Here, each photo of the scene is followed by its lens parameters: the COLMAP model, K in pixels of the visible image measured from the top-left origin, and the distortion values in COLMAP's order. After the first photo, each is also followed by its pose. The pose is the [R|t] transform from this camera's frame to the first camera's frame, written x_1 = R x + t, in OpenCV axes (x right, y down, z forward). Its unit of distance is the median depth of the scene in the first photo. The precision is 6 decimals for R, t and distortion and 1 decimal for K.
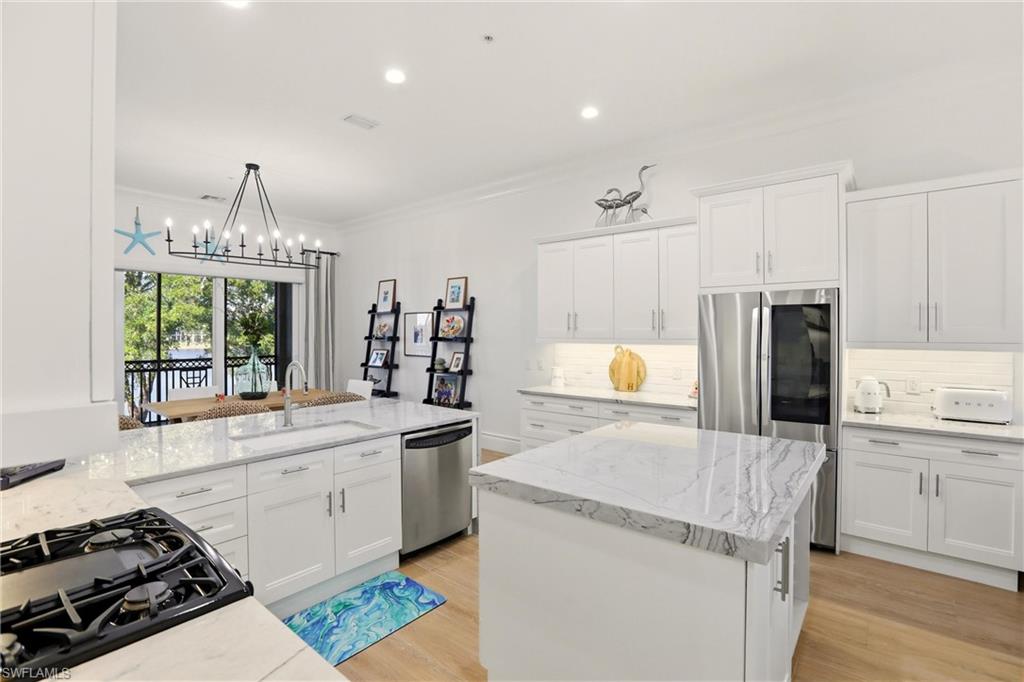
lens RADIAL K [[483.4, 0, 504.0], [0, 483.4, 336.1], [0, 0, 1]] dist [-0.004224, -0.000011]
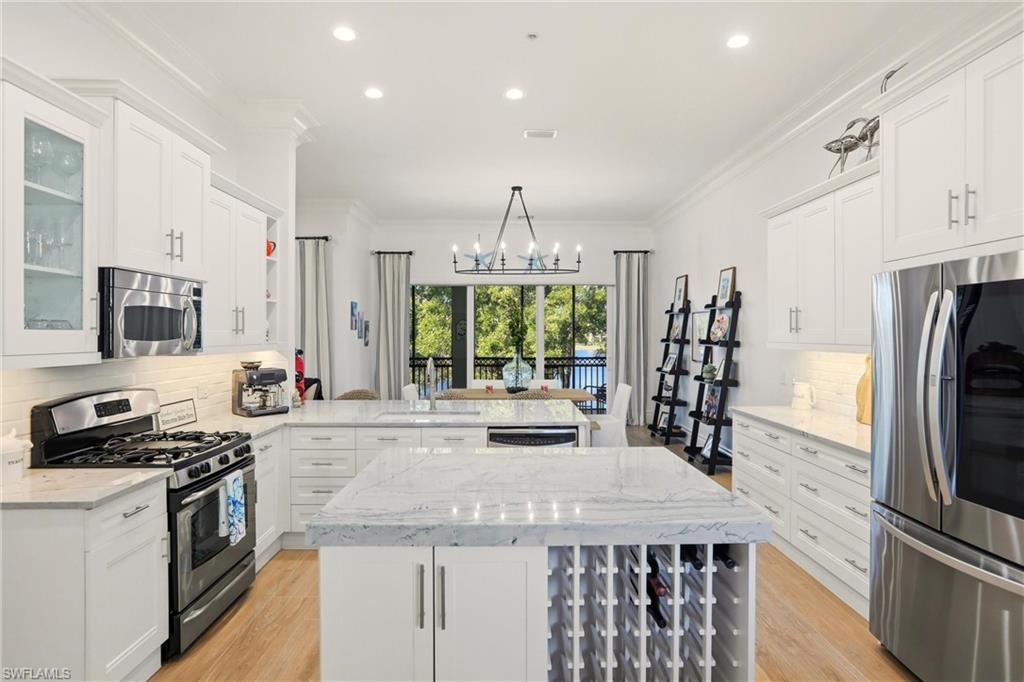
lens RADIAL K [[552.3, 0, 512.0], [0, 552.3, 341.0], [0, 0, 1]] dist [-0.004053, -0.000530]
pose [[0.663685, 0.009207, -0.747956, 0.373130], [-0.005804, 0.999958, 0.007159, -0.000951], [0.747990, -0.000410, 0.663710, 0.104809]]
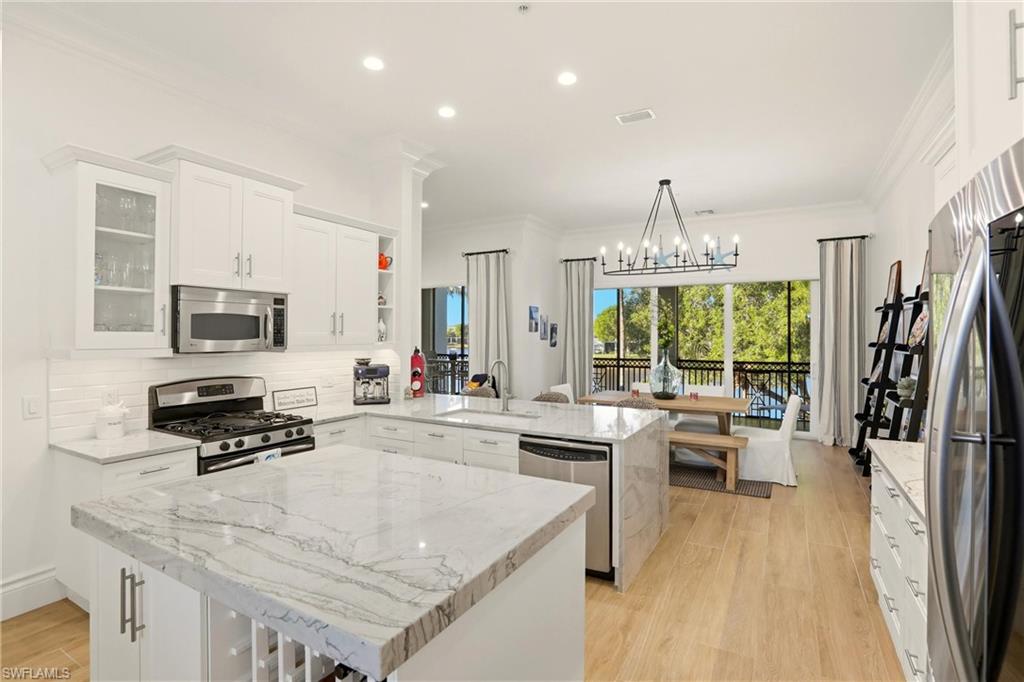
lens RADIAL K [[494.9, 0, 514.7], [0, 494.9, 336.8], [0, 0, 1]] dist [-0.031639, 0.000452]
pose [[0.194148, 0.003449, -0.980966, 0.407347], [-0.010908, 0.999940, 0.001357, -0.003979], [0.980912, 0.010437, 0.194174, 0.383386]]
